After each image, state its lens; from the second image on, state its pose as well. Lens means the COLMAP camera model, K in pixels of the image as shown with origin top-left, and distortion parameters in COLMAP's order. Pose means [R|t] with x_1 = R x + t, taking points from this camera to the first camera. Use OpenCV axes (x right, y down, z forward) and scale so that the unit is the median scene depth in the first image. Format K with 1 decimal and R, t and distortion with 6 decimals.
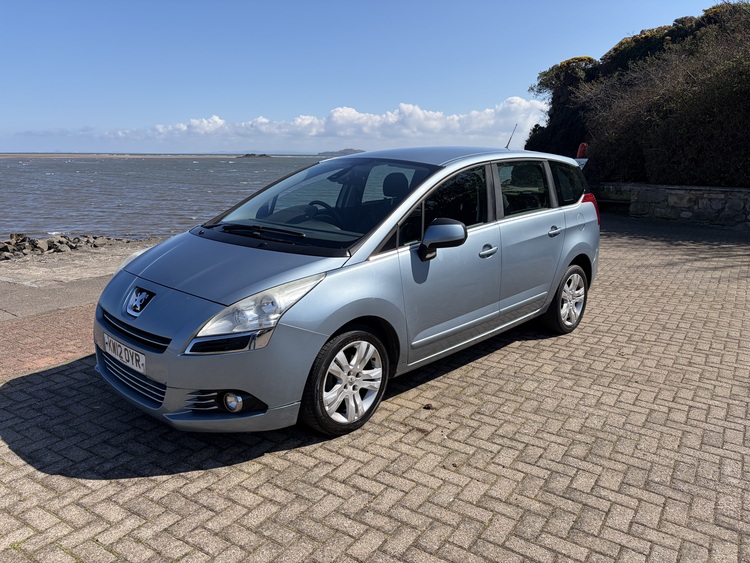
lens RADIAL K [[576.8, 0, 373.7], [0, 576.8, 235.5], [0, 0, 1]] dist [0.017432, -0.004782]
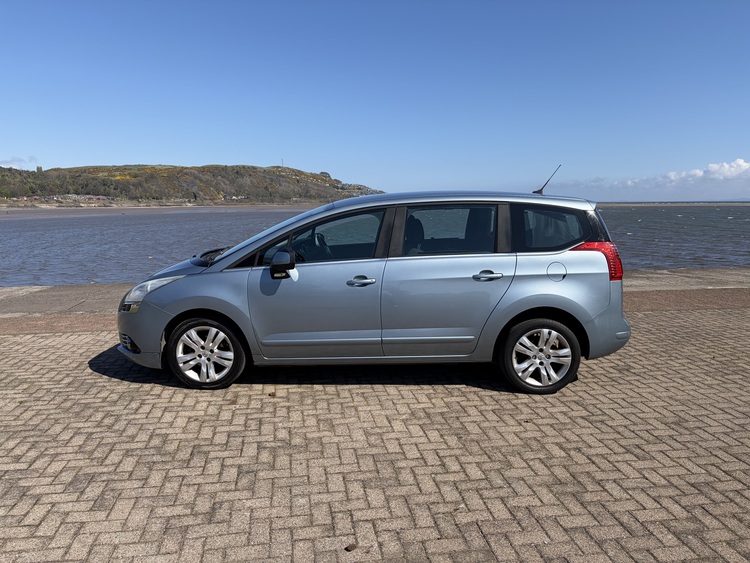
lens RADIAL K [[571.5, 0, 375.0], [0, 571.5, 281.5], [0, 0, 1]] dist [0.023351, 0.002465]
pose [[0.677639, 0.094360, -0.729315, 1.226261], [-0.097424, 0.994512, 0.038151, -0.021722], [0.728913, 0.045200, 0.683113, 0.314740]]
